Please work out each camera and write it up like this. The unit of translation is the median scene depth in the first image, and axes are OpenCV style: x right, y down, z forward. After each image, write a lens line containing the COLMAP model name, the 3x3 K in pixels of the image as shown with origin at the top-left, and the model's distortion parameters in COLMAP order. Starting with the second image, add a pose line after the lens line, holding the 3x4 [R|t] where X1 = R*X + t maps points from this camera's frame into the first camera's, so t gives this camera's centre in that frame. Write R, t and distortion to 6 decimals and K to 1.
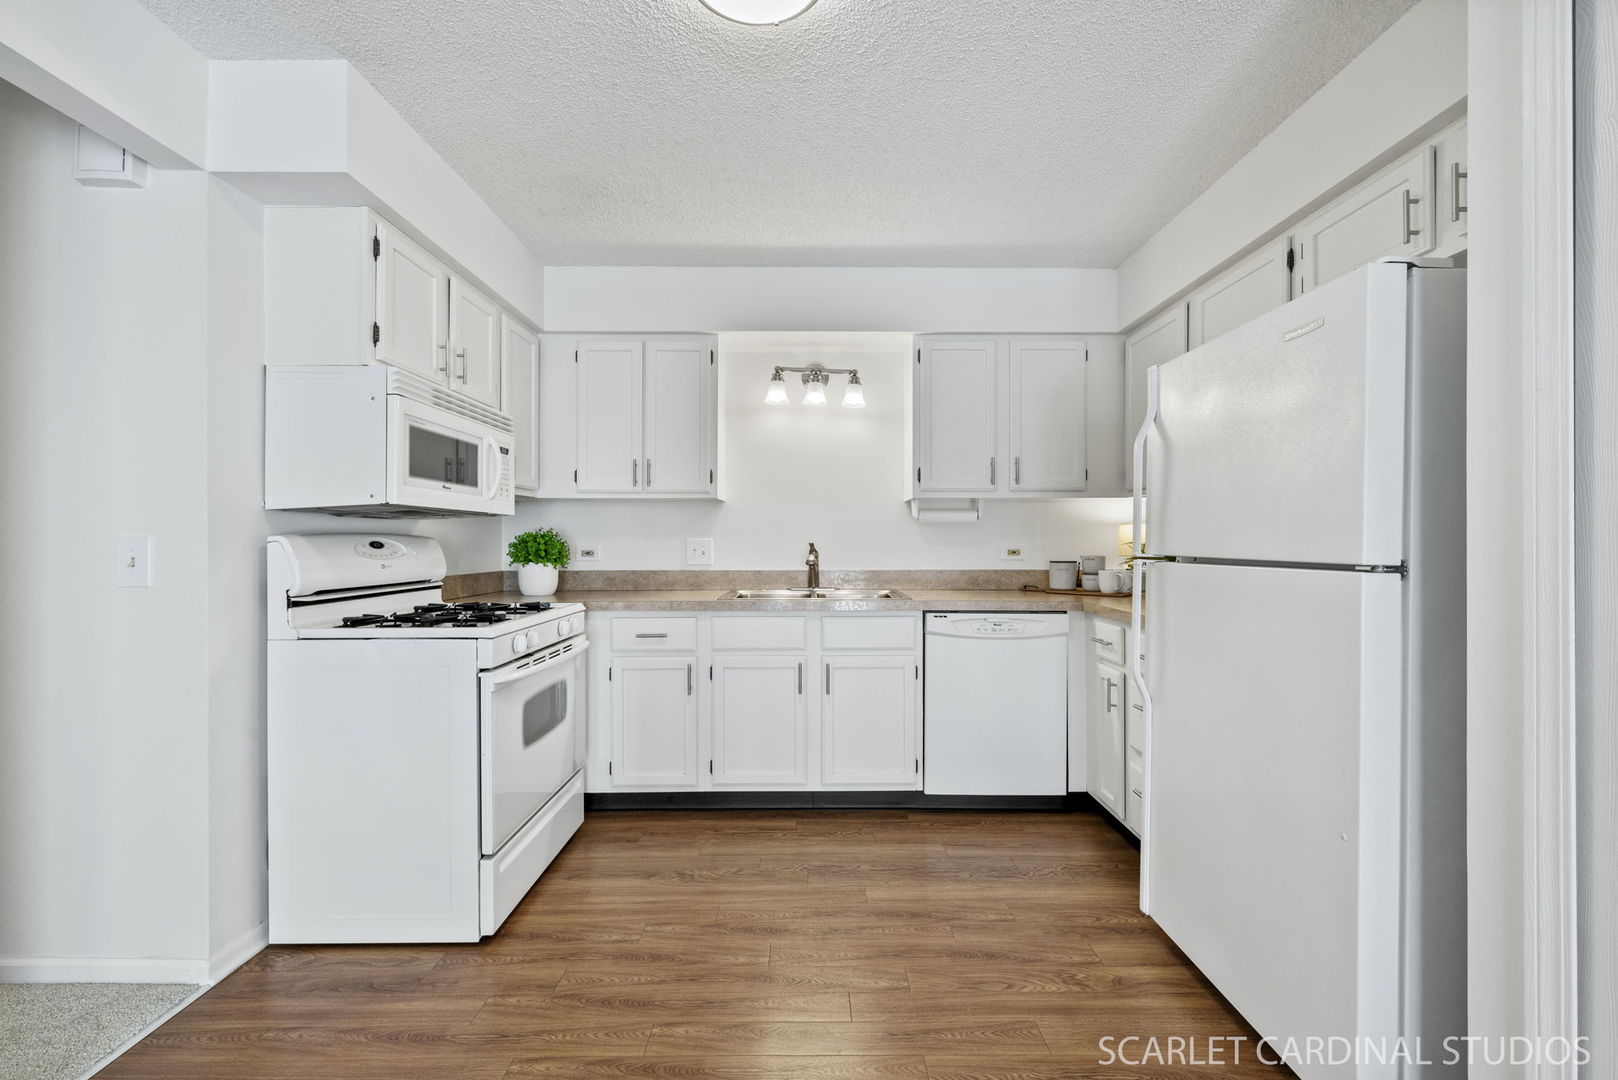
lens RADIAL K [[645.5, 0, 817.2], [0, 645.5, 537.4], [0, 0, 1]] dist [-0.000118, -0.000124]
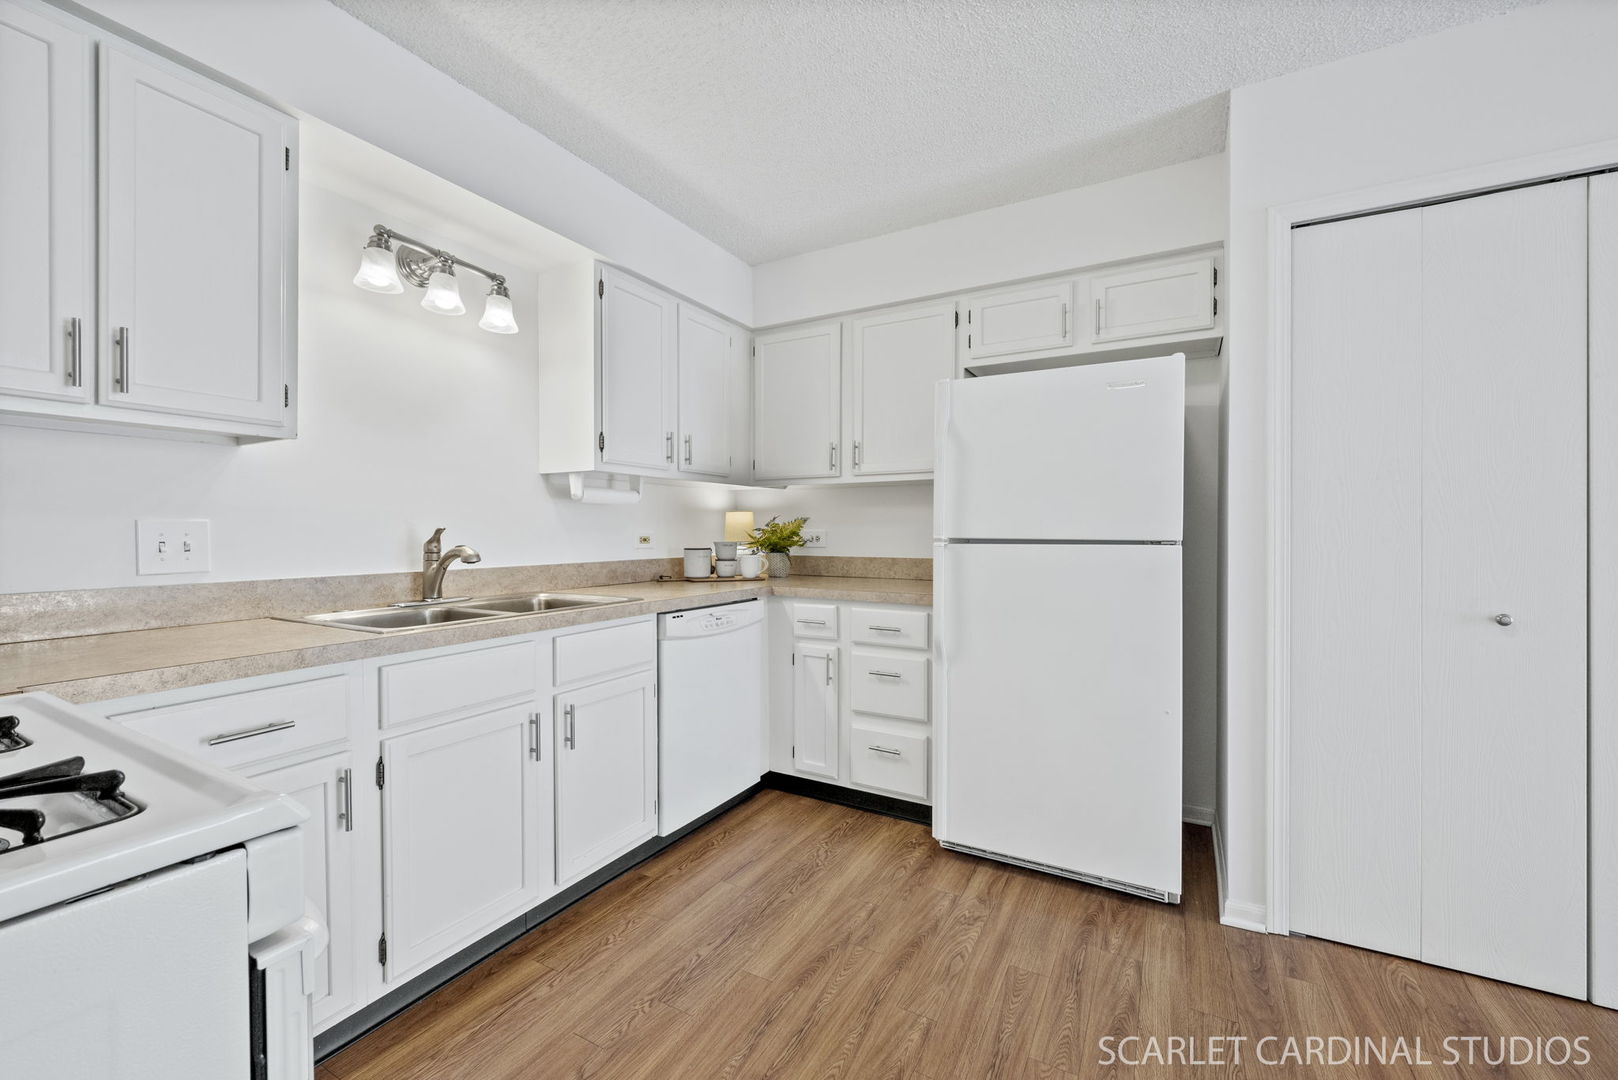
lens RADIAL K [[645.5, 0, 817.2], [0, 645.5, 537.4], [0, 0, 1]] dist [-0.000118, -0.000124]
pose [[0.495551, -0.007778, 0.868544, -0.438360], [-0.005388, 0.999913, 0.012029, 0.009362], [-0.868562, -0.010641, 0.495466, 0.430339]]
